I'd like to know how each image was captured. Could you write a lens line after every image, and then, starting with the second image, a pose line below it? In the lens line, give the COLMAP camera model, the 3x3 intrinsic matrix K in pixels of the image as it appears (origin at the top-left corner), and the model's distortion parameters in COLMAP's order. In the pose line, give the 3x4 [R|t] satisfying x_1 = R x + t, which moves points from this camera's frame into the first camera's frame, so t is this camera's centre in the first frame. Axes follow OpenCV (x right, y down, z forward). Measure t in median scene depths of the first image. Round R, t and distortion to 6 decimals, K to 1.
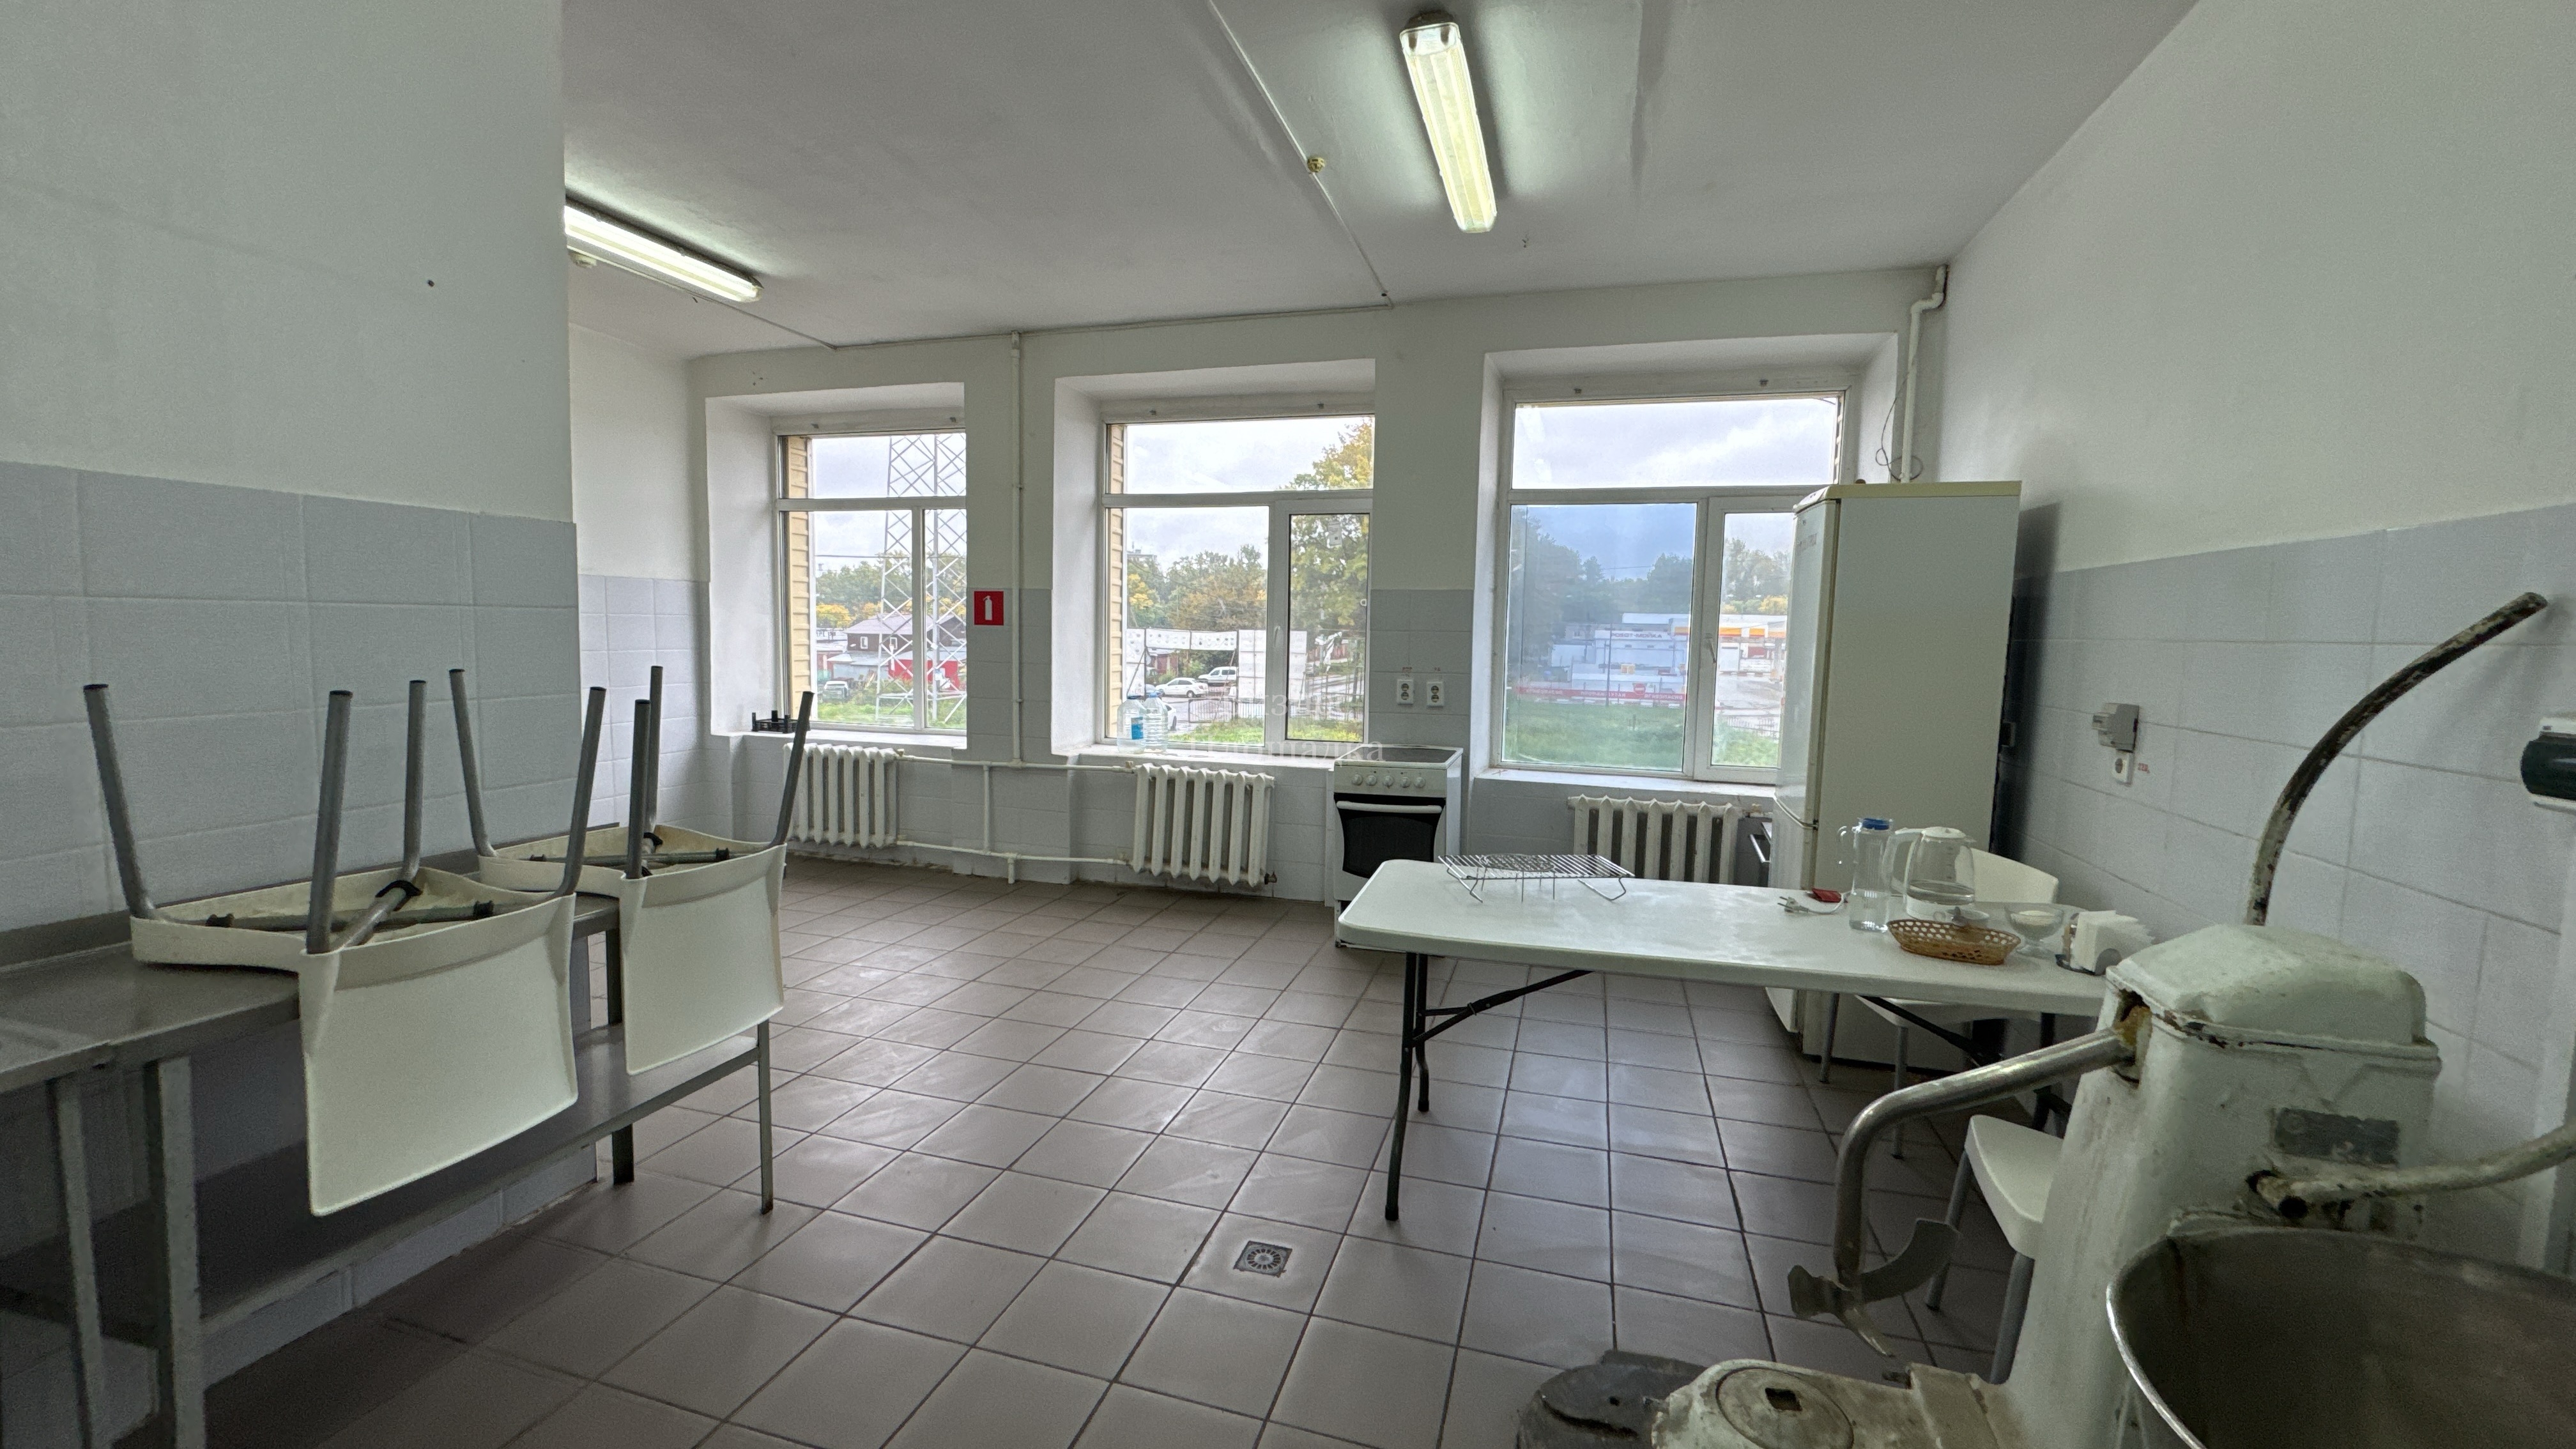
lens RADIAL K [[1025.9, 0, 1291.8], [0, 1025.9, 720.6], [0, 0, 1]] dist [-0.004039, 0.000391]
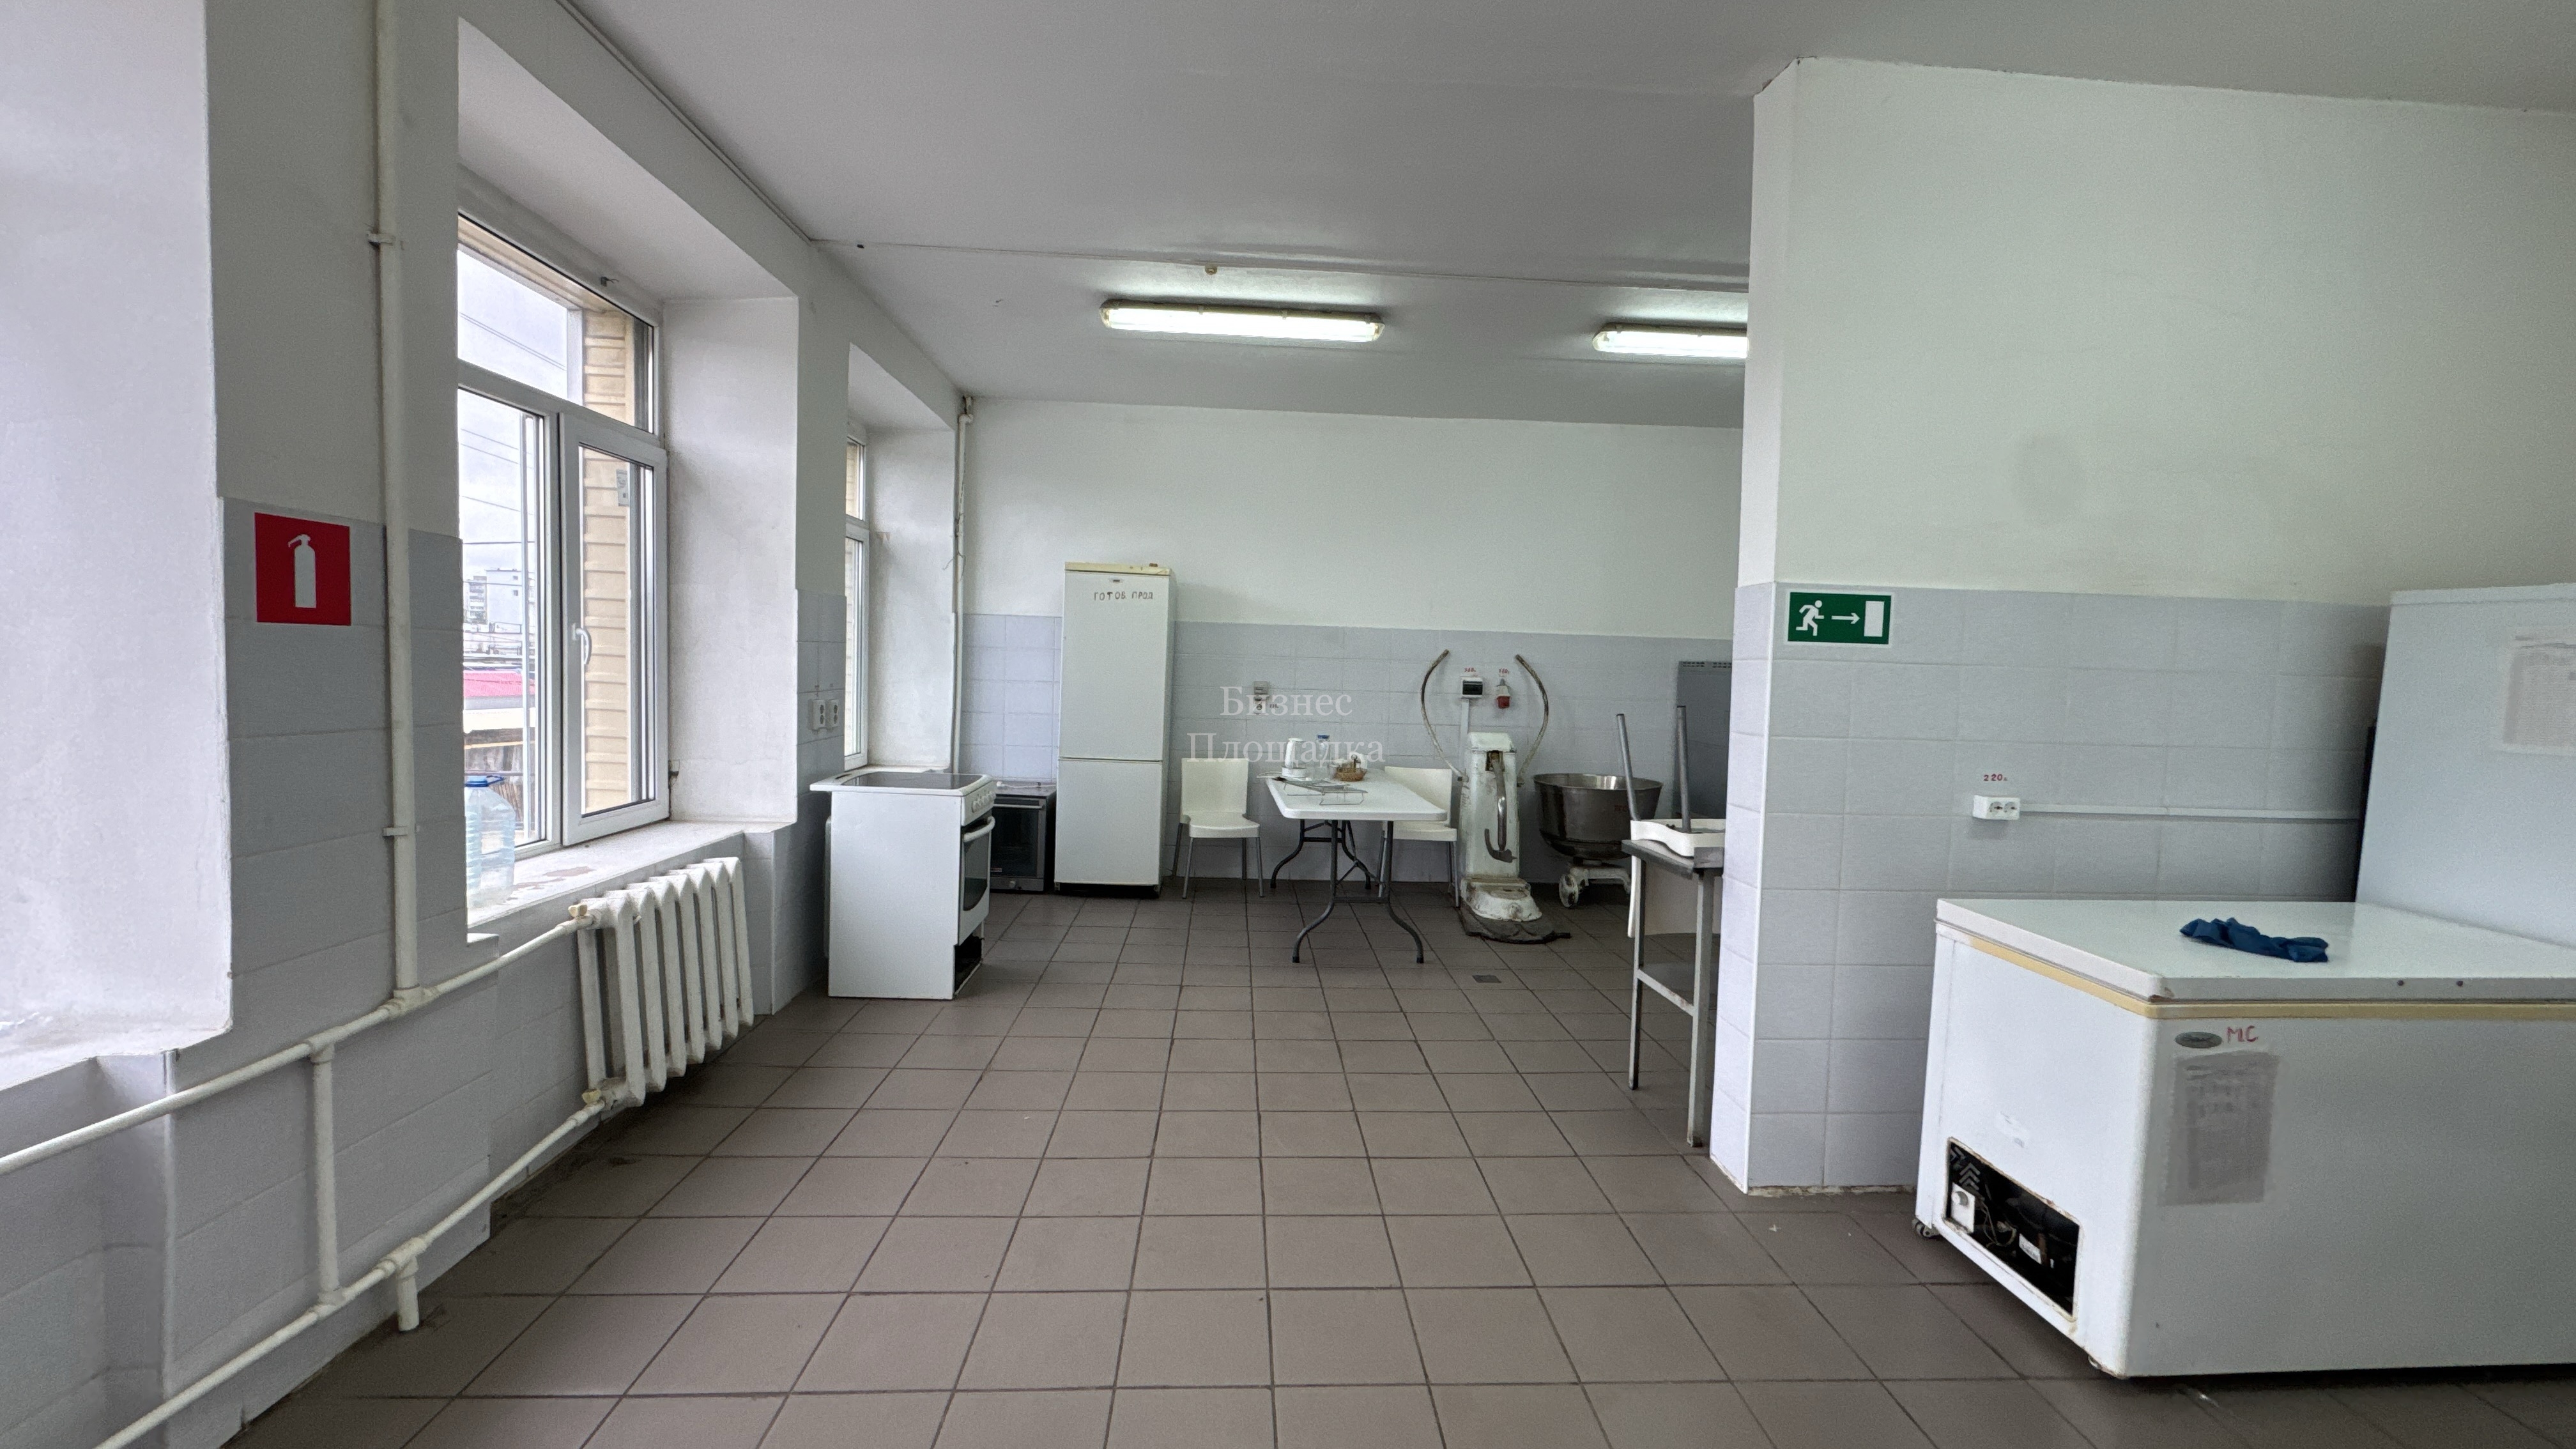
lens RADIAL K [[1025.9, 0, 1291.8], [0, 1025.9, 720.6], [0, 0, 1]] dist [-0.004039, 0.000391]
pose [[-0.338335, -0.081936, 0.937452, -0.716653], [0.045849, 0.993584, 0.103389, -0.081823], [-0.939908, 0.077962, -0.332408, 0.817870]]
